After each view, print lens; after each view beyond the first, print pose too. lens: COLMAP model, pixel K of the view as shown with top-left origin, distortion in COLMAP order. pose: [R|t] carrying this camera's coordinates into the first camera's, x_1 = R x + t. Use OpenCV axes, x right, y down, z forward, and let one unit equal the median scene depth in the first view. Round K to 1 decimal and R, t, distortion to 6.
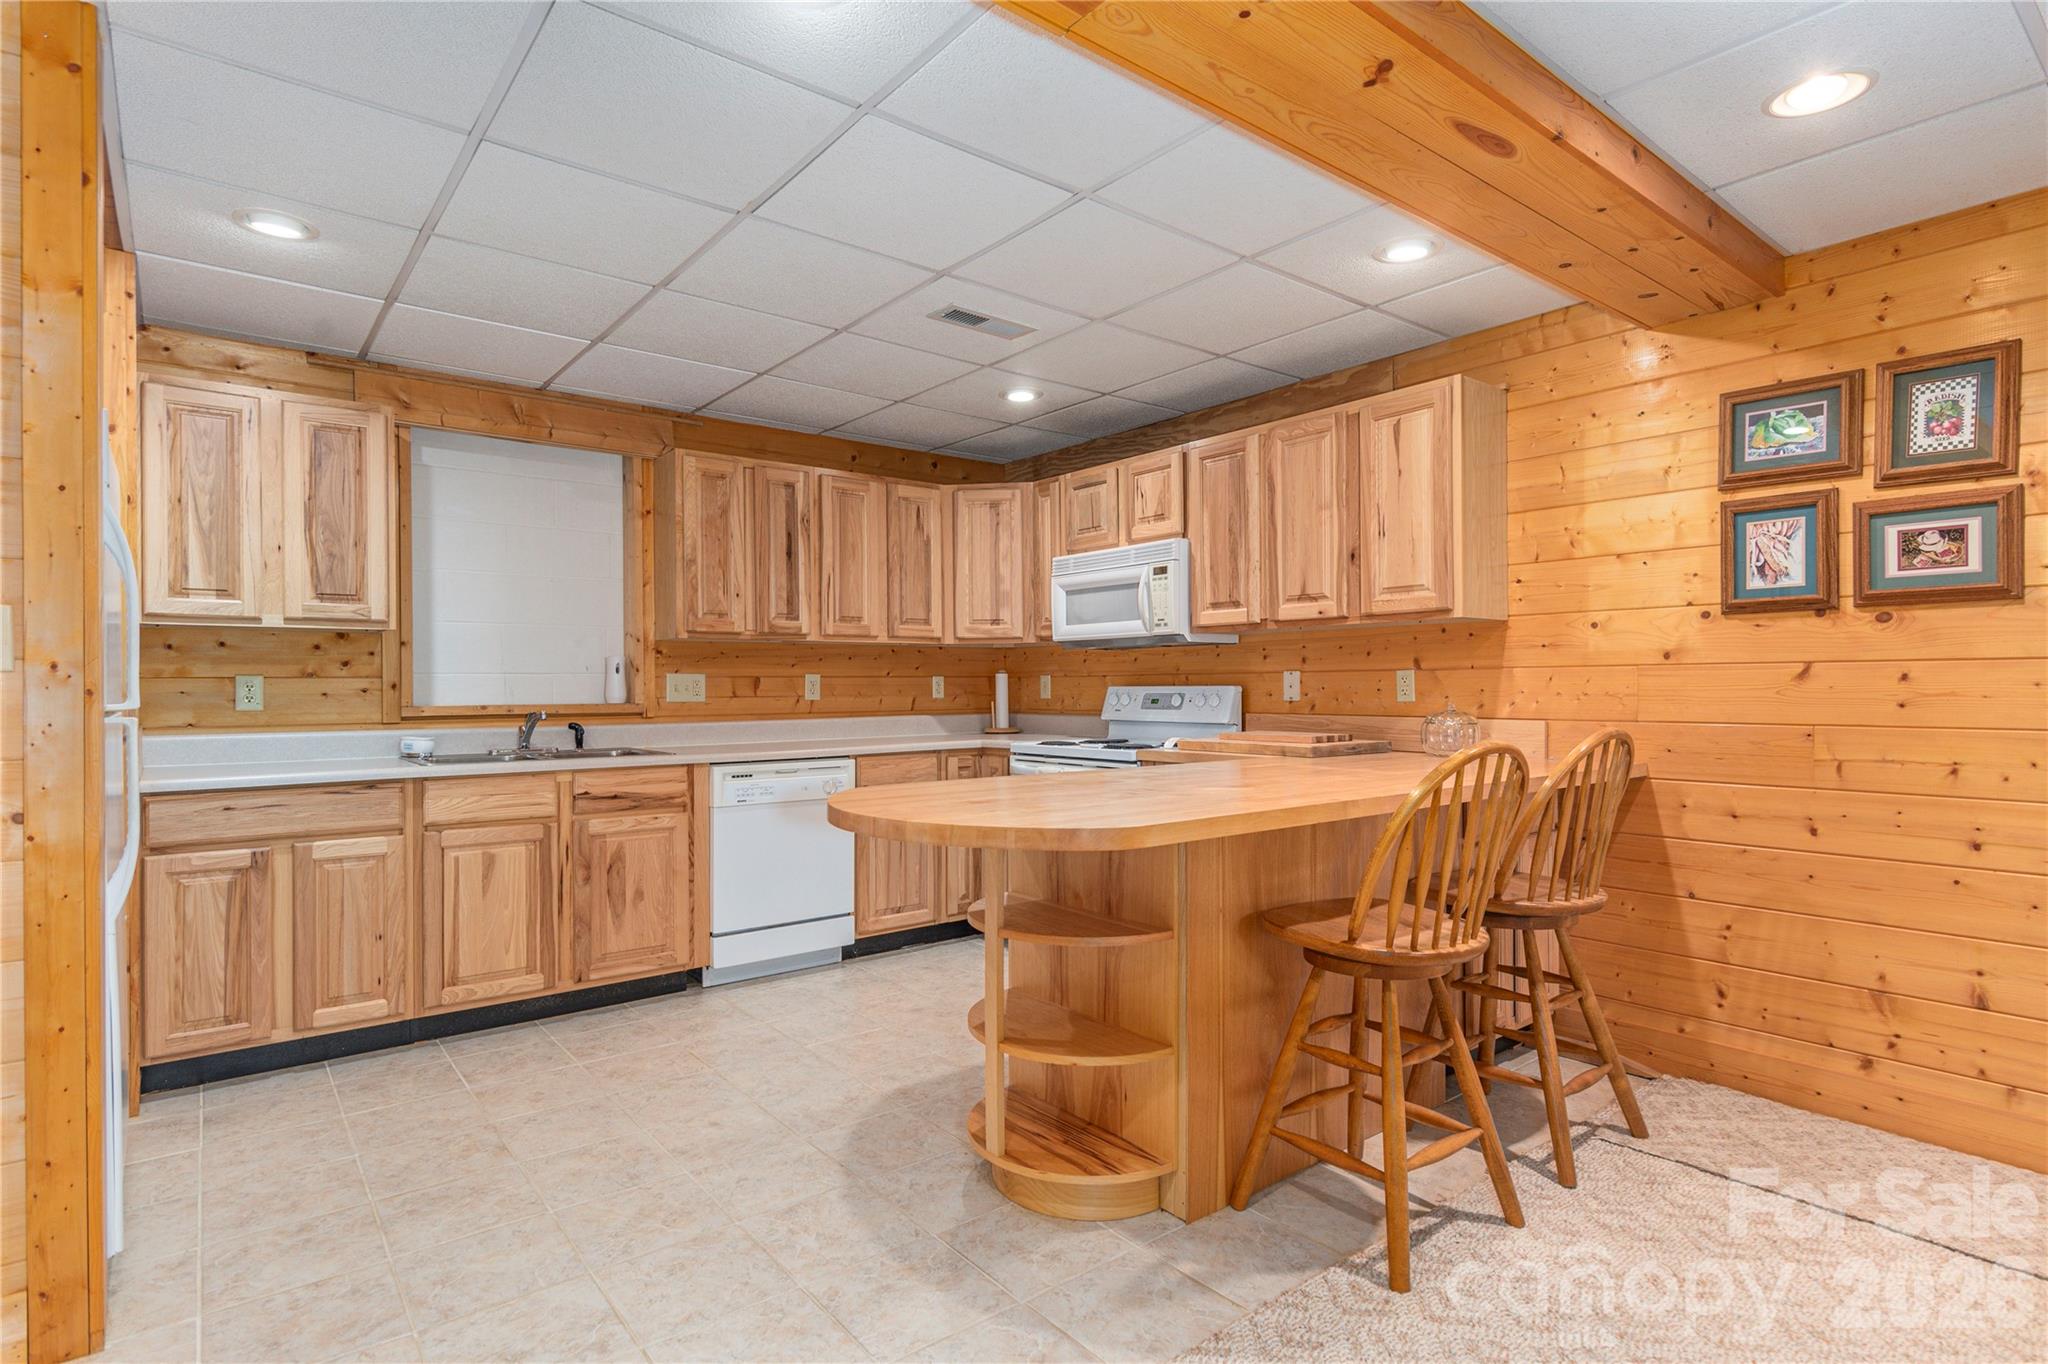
lens RADIAL K [[1045.6, 0, 1029.5], [0, 1045.6, 685.7], [0, 0, 1]] dist [-0.004835, -0.000039]
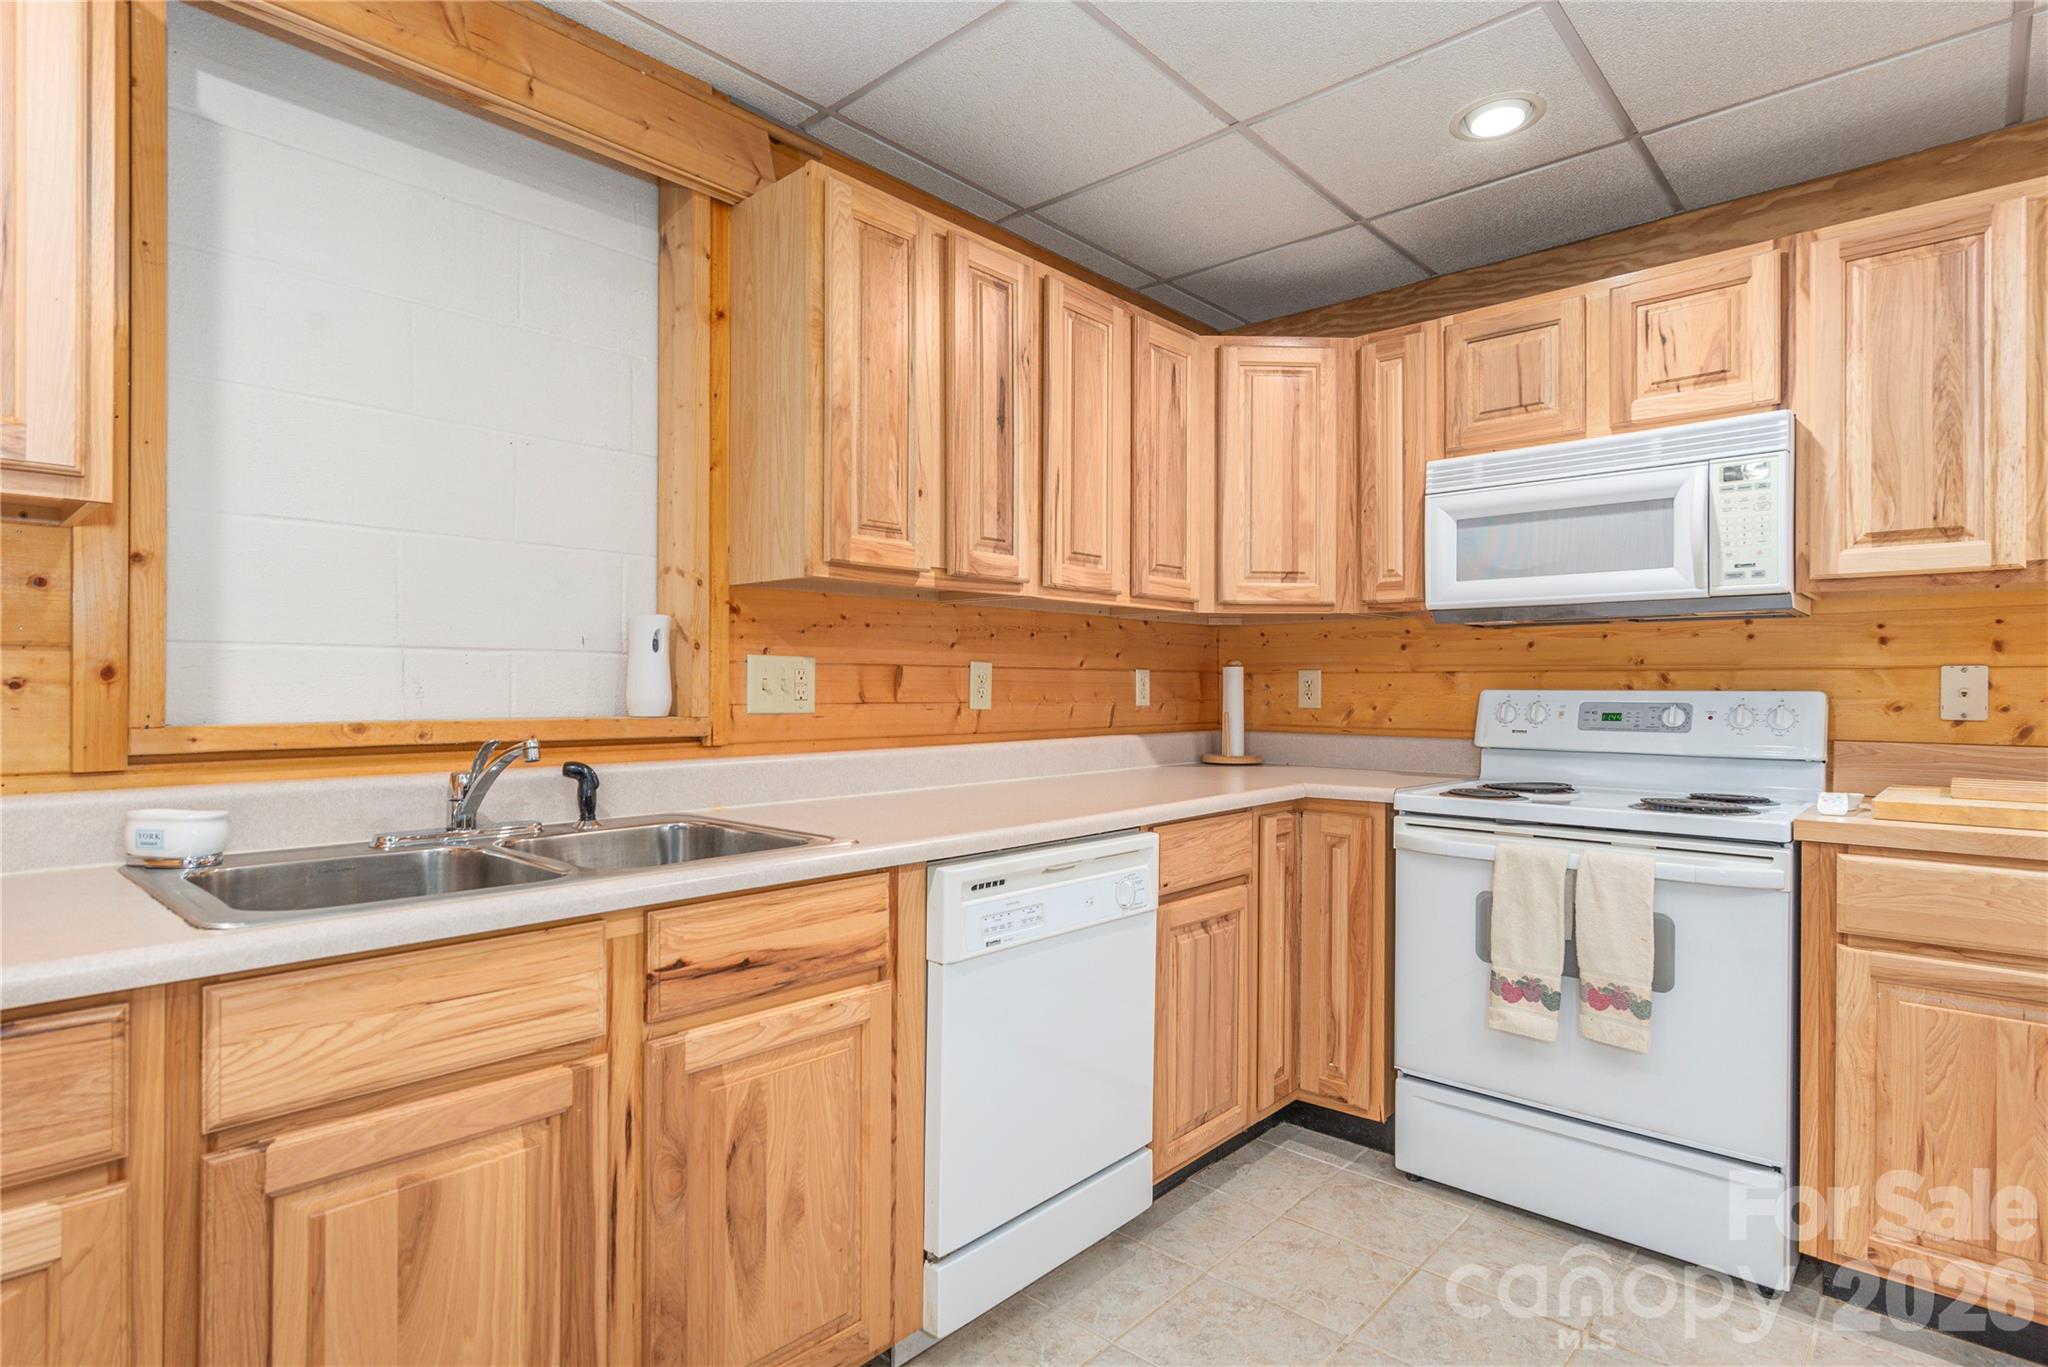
lens RADIAL K [[1045.6, 0, 1018.0], [0, 1045.6, 684.4], [0, 0, 1]] dist [-0.004835, -0.000039]
pose [[0.988179, 0.010475, 0.152943, -0.310103], [-0.010167, 0.999944, -0.002795, 0.002285], [-0.152964, 0.001207, 0.988231, 0.523169]]
